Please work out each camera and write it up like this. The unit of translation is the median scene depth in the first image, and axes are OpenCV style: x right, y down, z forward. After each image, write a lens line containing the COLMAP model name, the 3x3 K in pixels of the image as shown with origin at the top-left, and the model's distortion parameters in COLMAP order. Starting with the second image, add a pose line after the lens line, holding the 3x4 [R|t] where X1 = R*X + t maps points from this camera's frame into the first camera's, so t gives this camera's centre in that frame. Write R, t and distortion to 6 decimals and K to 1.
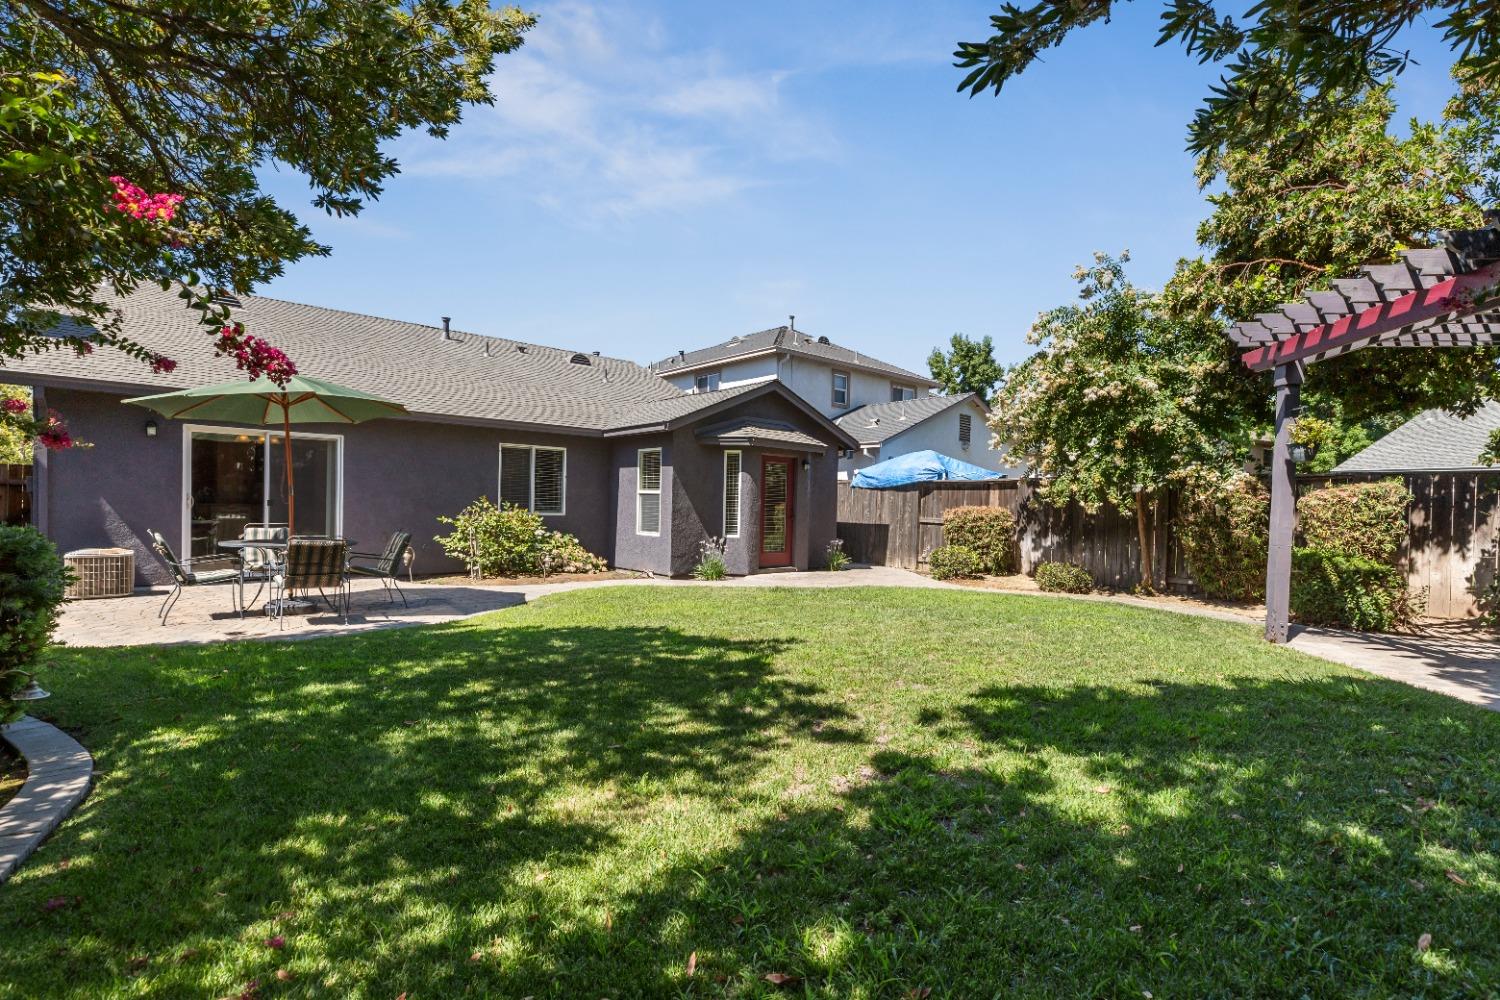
lens RADIAL K [[672.1, 0, 753.0], [0, 672.1, 498.0], [0, 0, 1]] dist [0.003820, -0.000397]
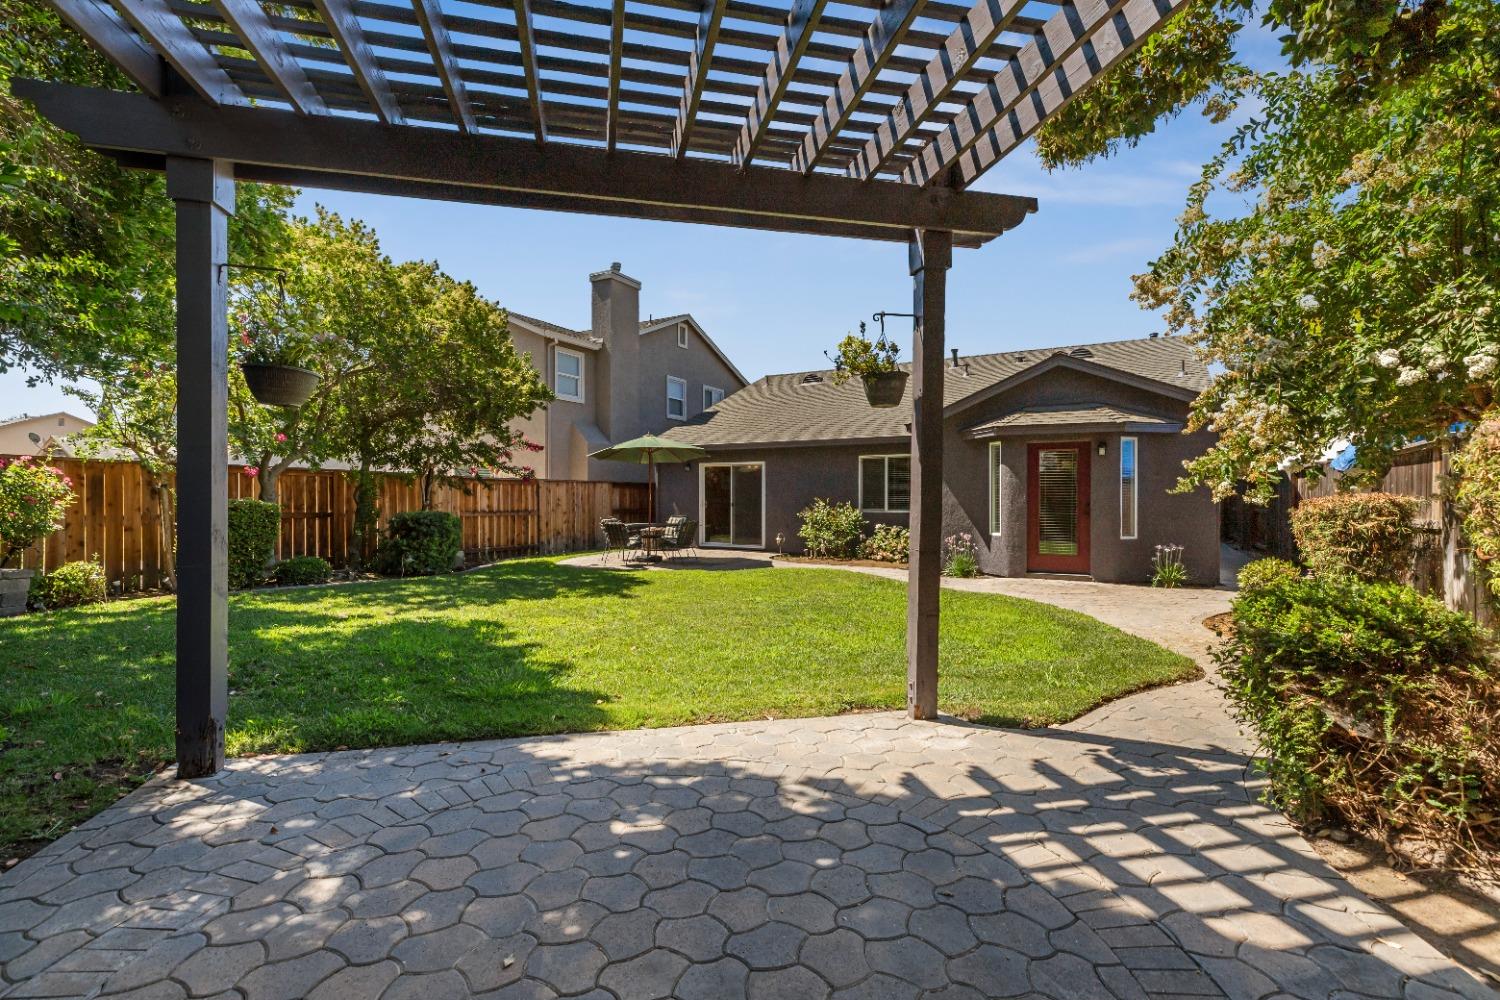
lens RADIAL K [[672.1, 0, 753.0], [0, 672.1, 498.0], [0, 0, 1]] dist [0.003820, -0.000397]
pose [[0.394739, -0.027245, -0.918389, 0.699884], [0.009656, 0.999628, -0.025505, 0.027584], [0.918742, 0.001199, 0.394855, 0.314461]]
